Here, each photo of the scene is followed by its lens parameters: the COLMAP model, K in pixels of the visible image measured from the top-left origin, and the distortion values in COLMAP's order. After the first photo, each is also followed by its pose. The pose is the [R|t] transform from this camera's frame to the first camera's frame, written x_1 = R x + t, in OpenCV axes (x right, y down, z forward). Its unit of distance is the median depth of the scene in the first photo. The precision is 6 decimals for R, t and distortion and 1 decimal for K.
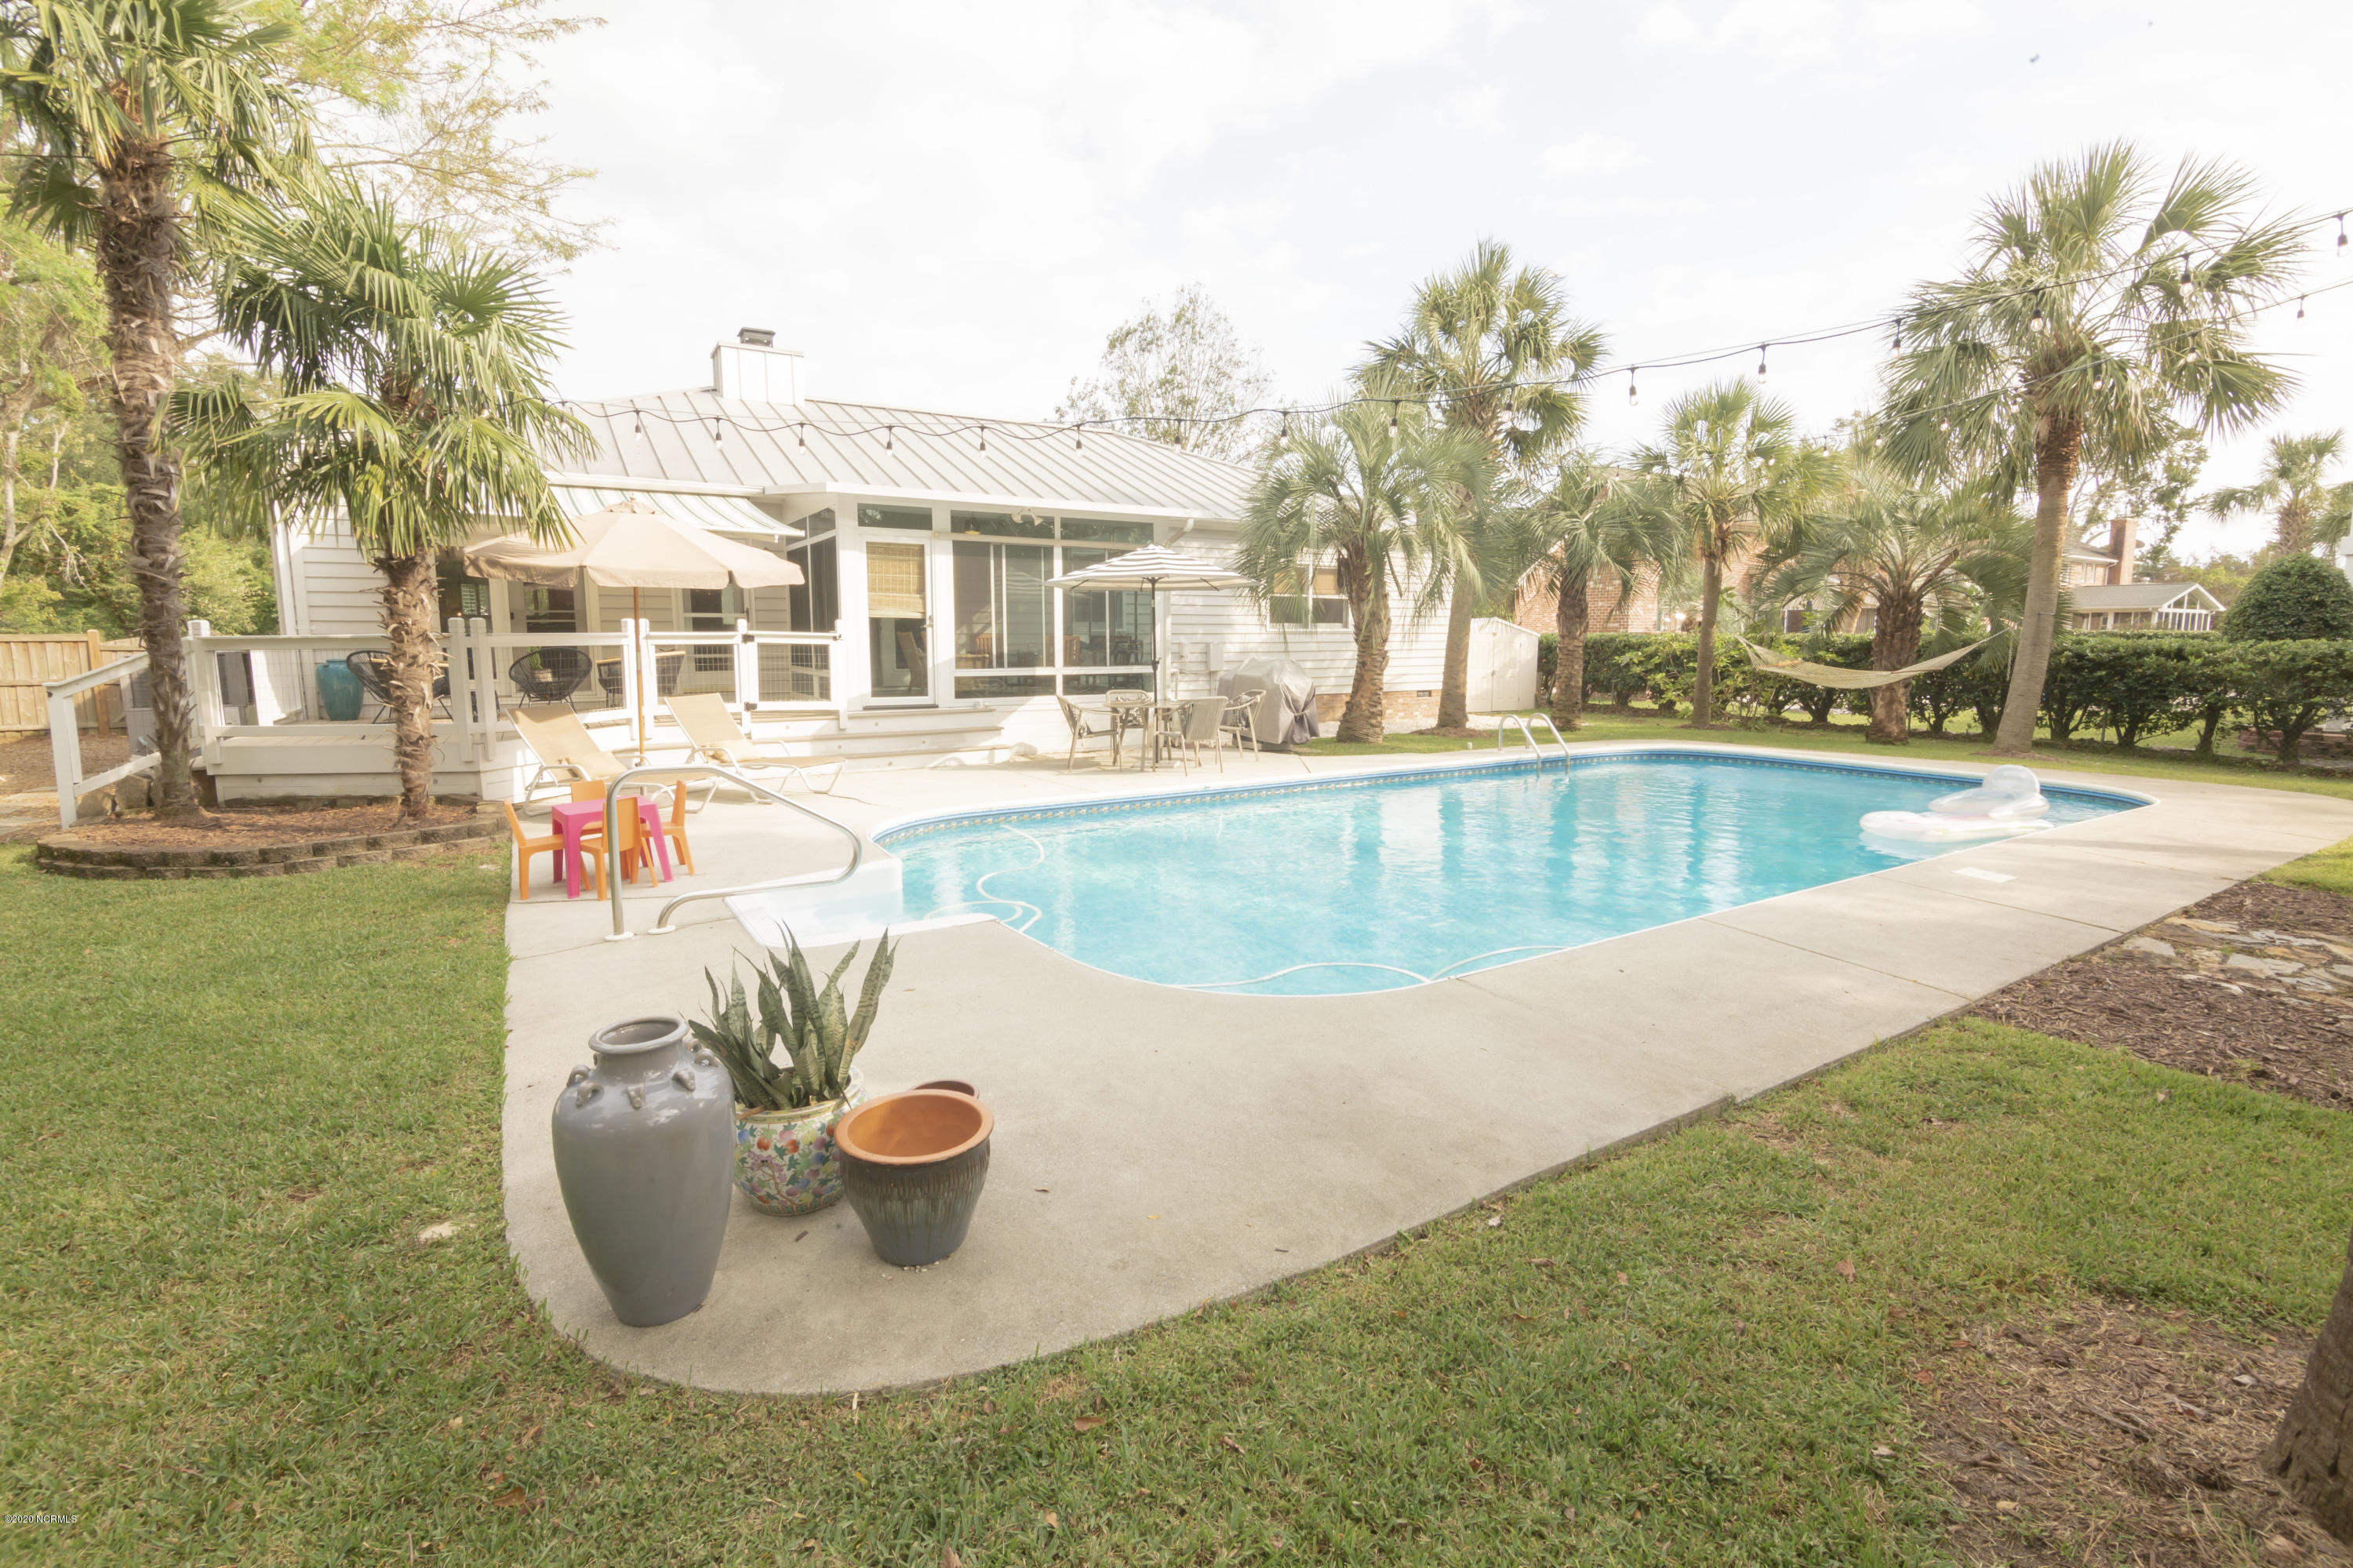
lens RADIAL K [[1057.8, 0, 1176.5], [0, 1057.8, 784.0], [0, 0, 1]] dist [-0.000594, -0.014250]
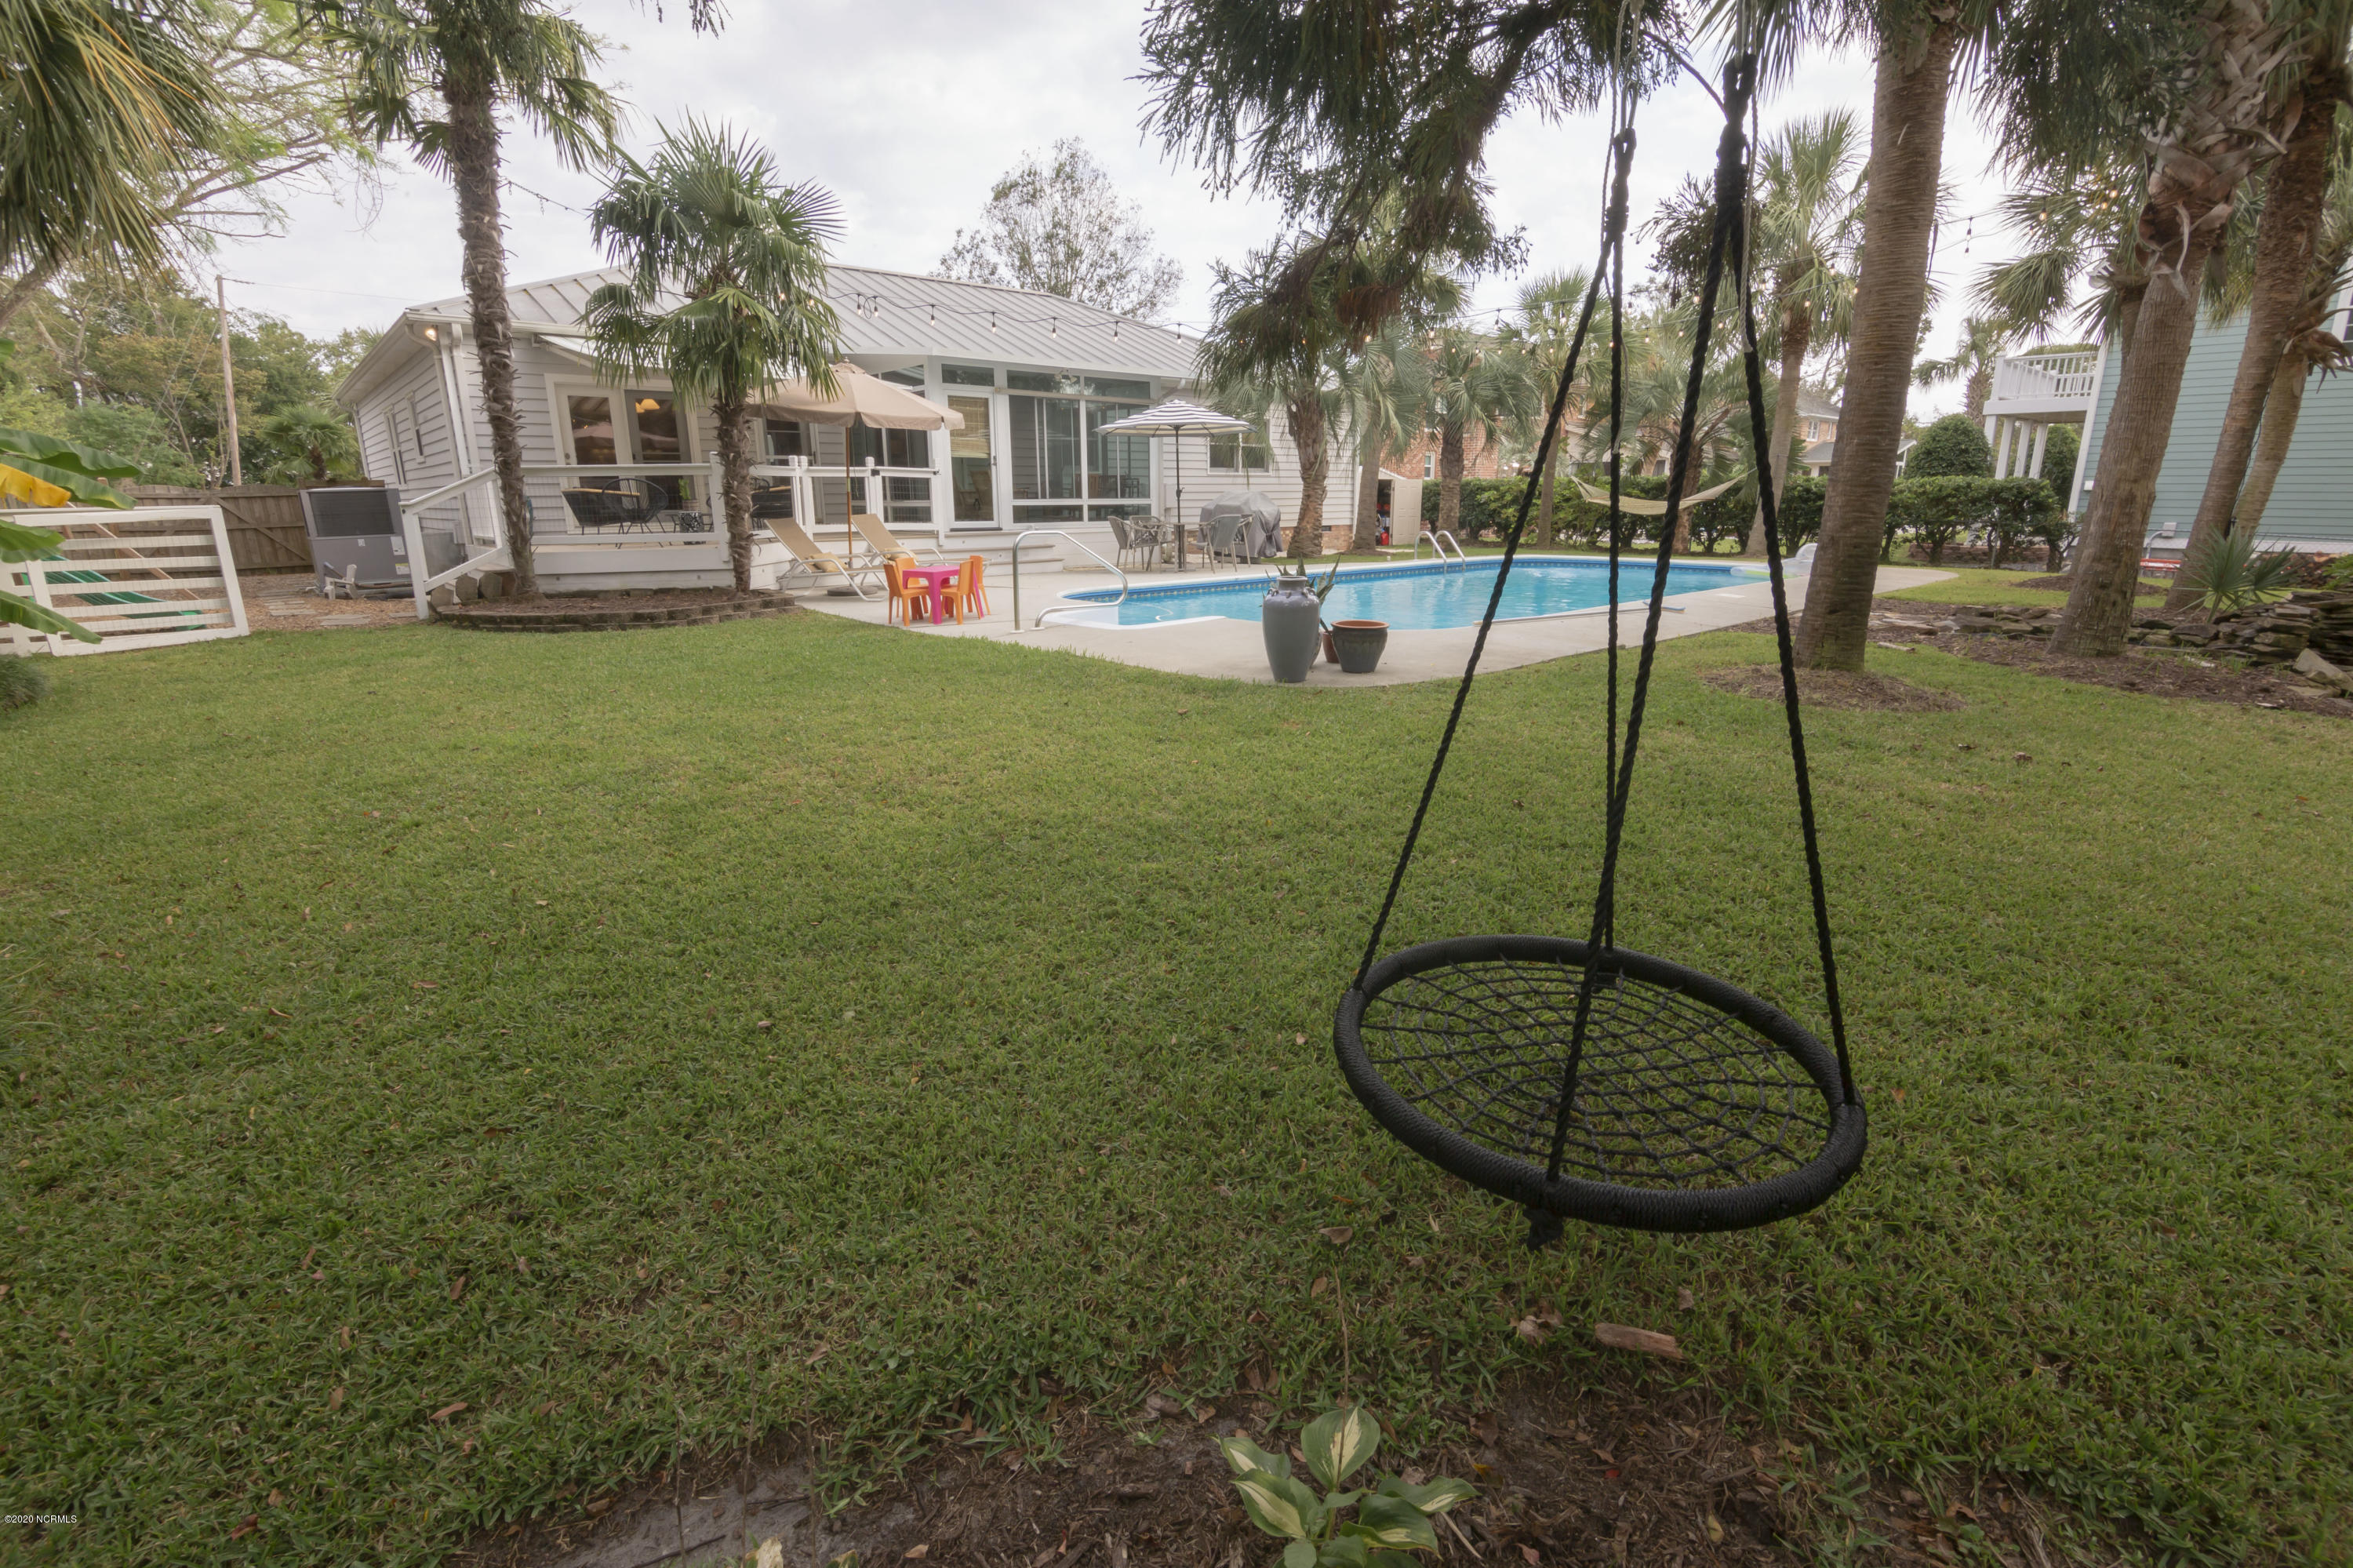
lens RADIAL K [[1061.0, 0, 1176.5], [0, 1061.0, 784.0], [0, 0, 1]] dist [0.001329, -0.025301]
pose [[0.986188, -0.047908, 0.158553, -0.209224], [0.027507, 0.991335, 0.128445, 0.065585], [-0.163332, -0.122310, 0.978960, -0.294502]]
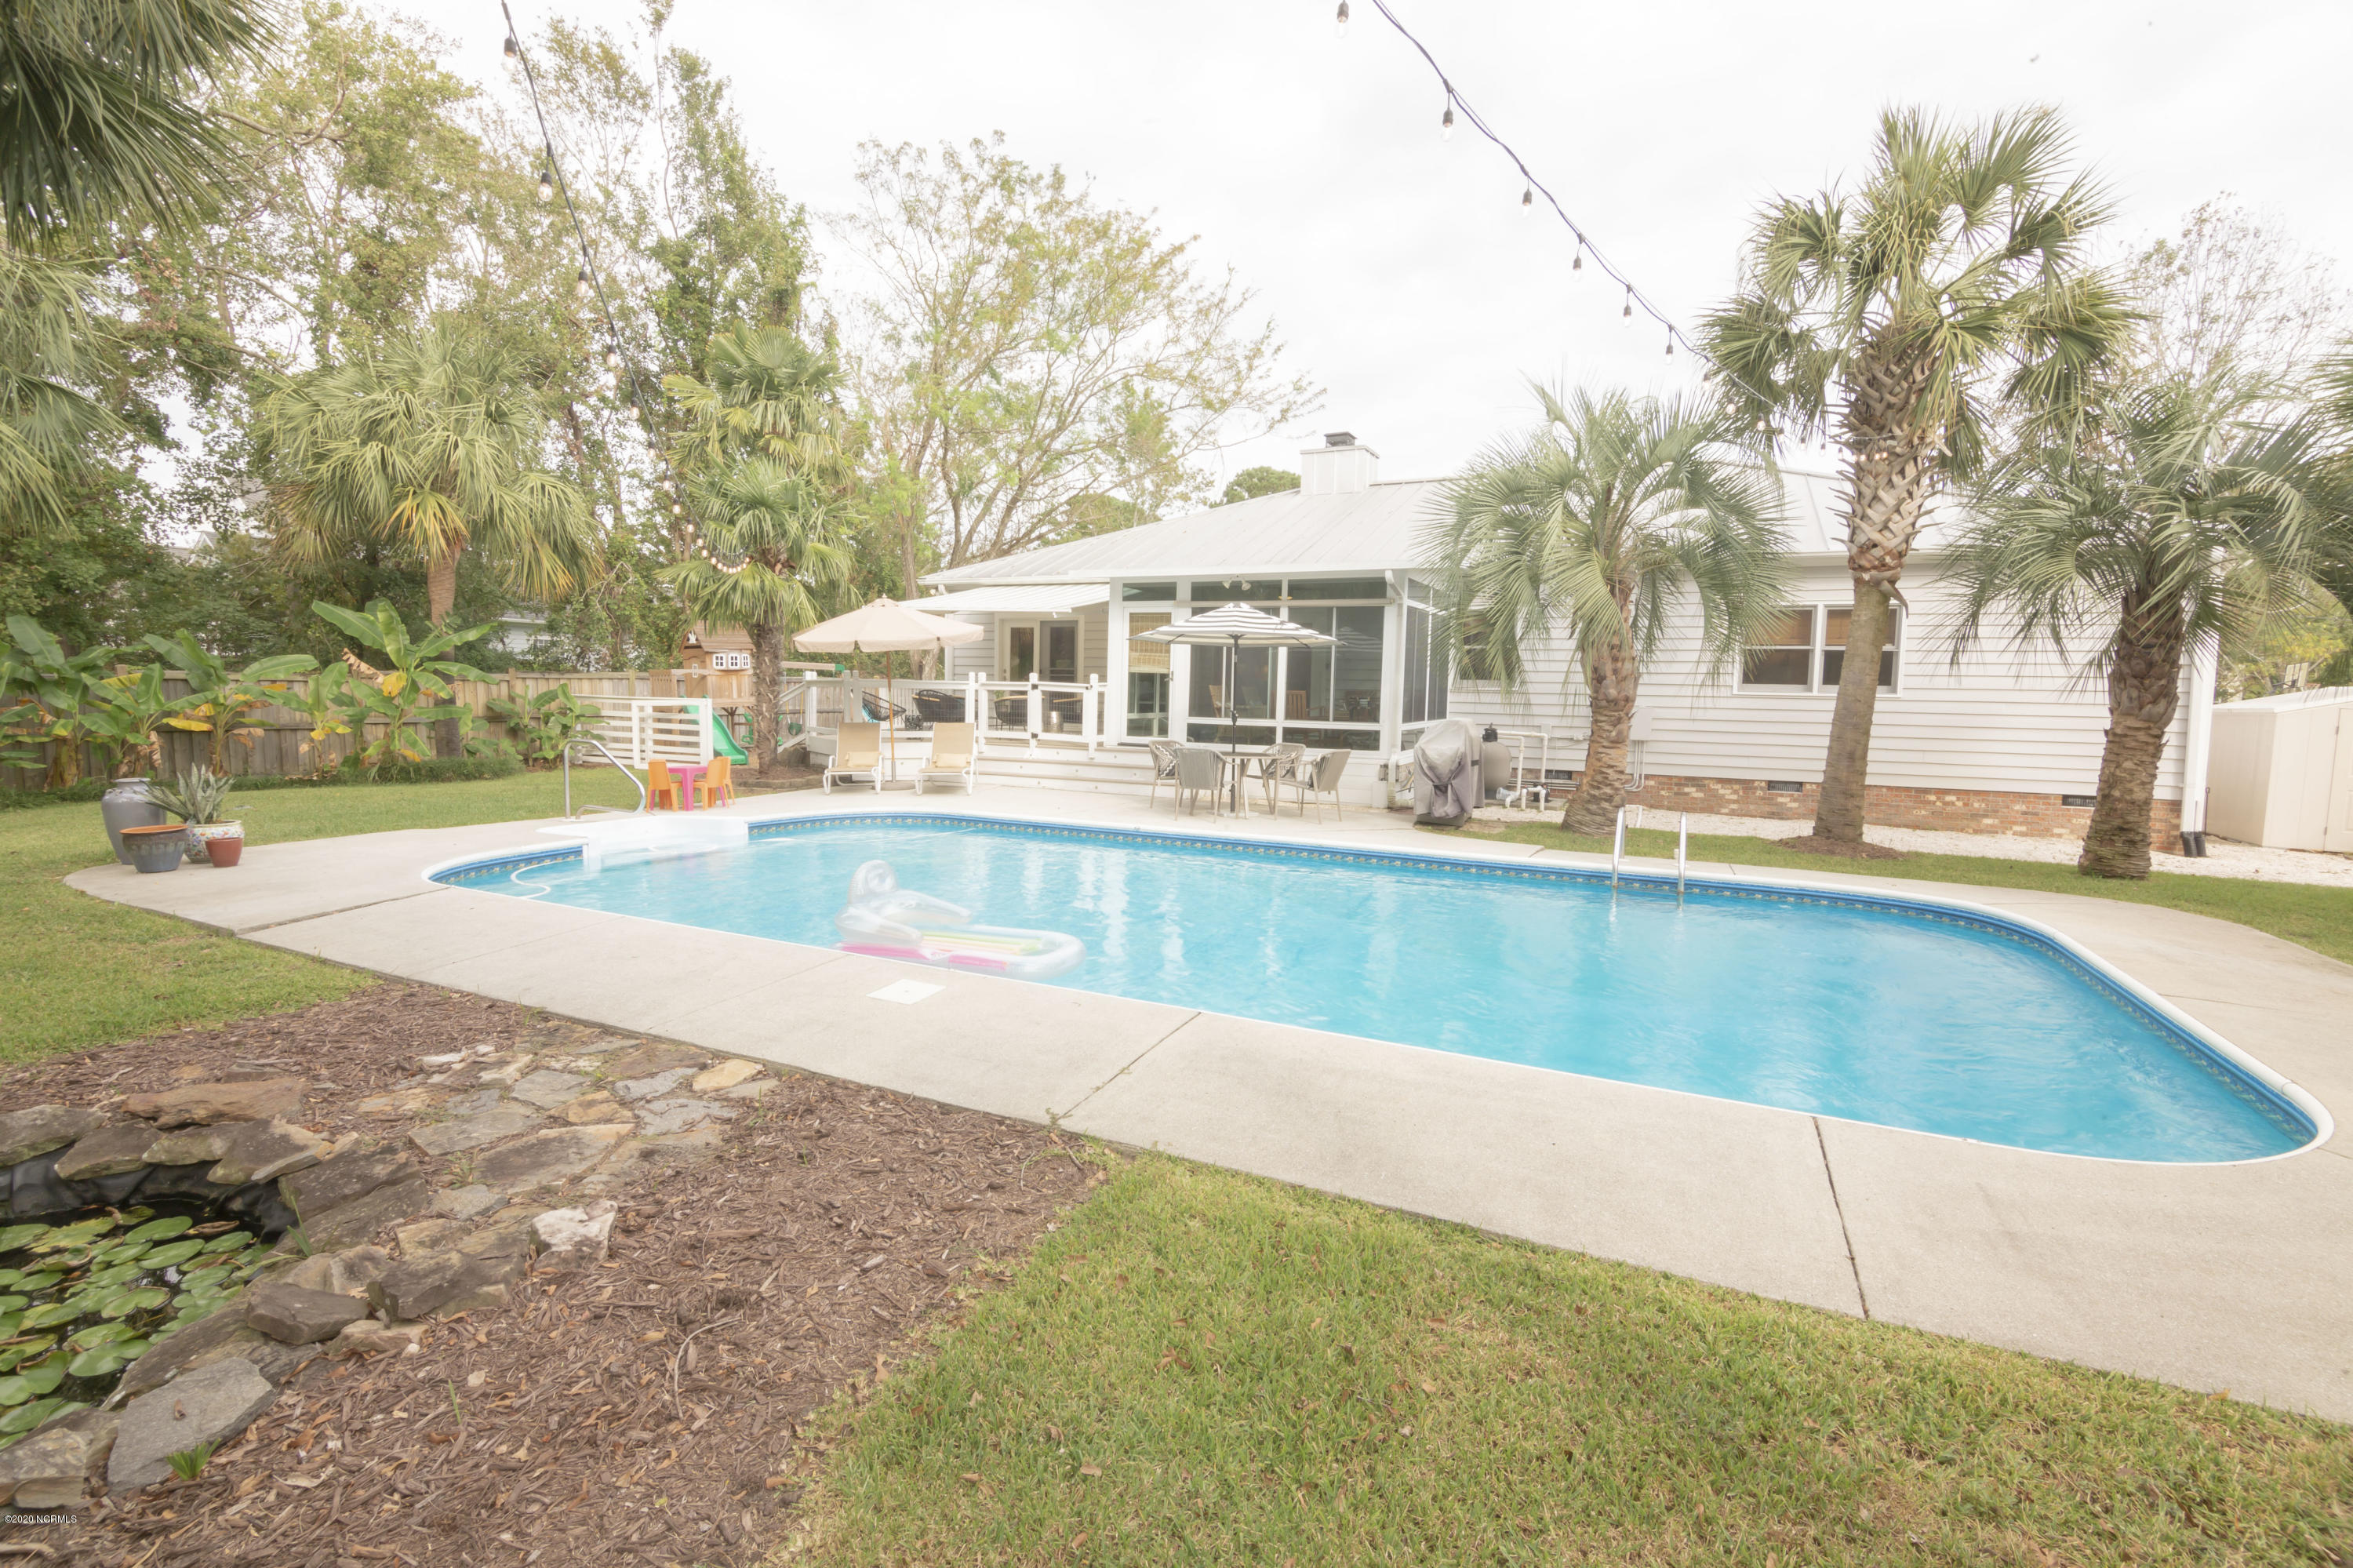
lens RADIAL K [[1046.6, 0, 1176.5], [0, 1046.6, 784.0], [0, 0, 1]] dist [0.001877, -0.000067]
pose [[0.518776, 0.093248, -0.849810, 0.692761], [-0.138694, 0.990045, 0.023969, -0.054548], [0.843585, 0.105429, 0.526545, 0.348095]]
